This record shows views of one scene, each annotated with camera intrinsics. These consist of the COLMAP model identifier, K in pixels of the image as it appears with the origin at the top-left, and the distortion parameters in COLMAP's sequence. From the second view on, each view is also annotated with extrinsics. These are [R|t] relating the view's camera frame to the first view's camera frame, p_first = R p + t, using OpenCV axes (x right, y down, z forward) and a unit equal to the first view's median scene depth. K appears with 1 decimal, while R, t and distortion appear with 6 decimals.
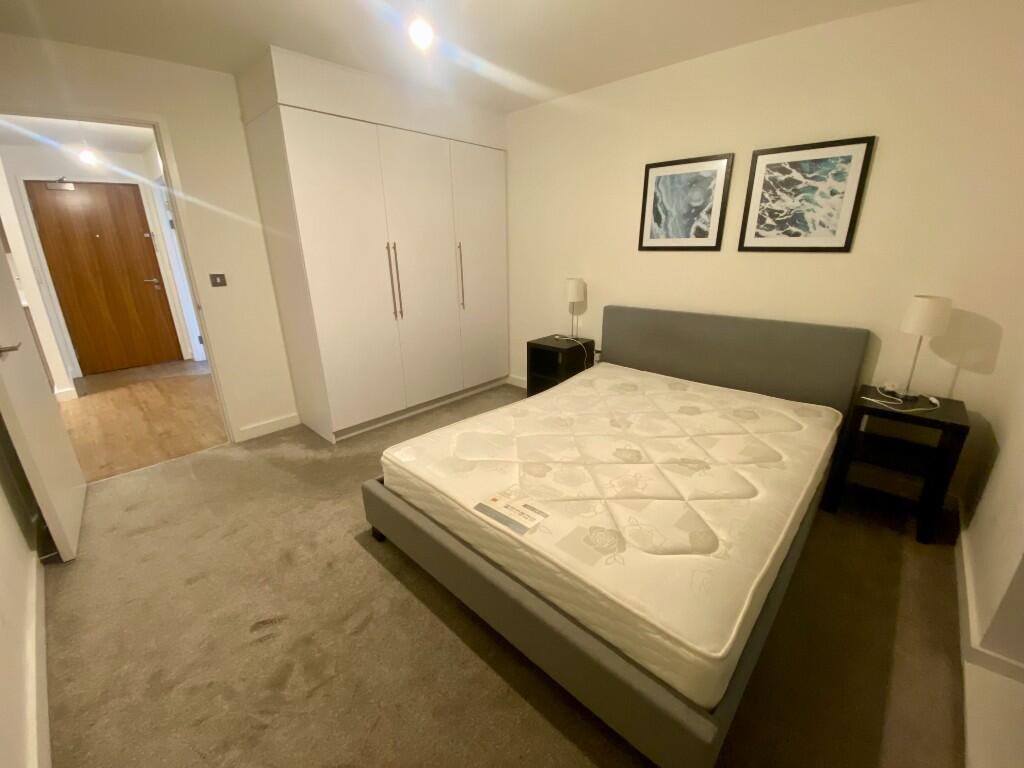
lens RADIAL K [[410.0, 0, 512.0], [0, 410.0, 384.0], [0, 0, 1]] dist [-0.003126, -0.011129]
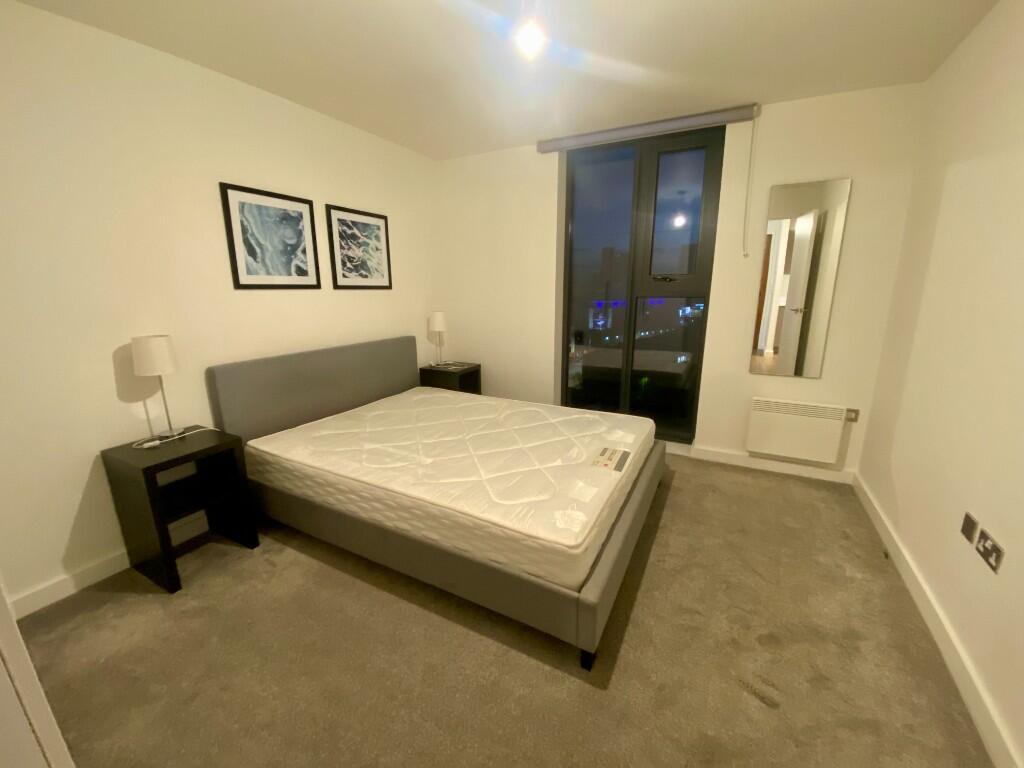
lens RADIAL K [[410.0, 0, 512.0], [0, 410.0, 384.0], [0, 0, 1]] dist [-0.003126, -0.011129]
pose [[-0.250145, -0.210016, 0.945156, -0.702142], [0.314792, 0.905513, 0.284520, -0.258415], [-0.915605, 0.368699, -0.160399, 0.840706]]
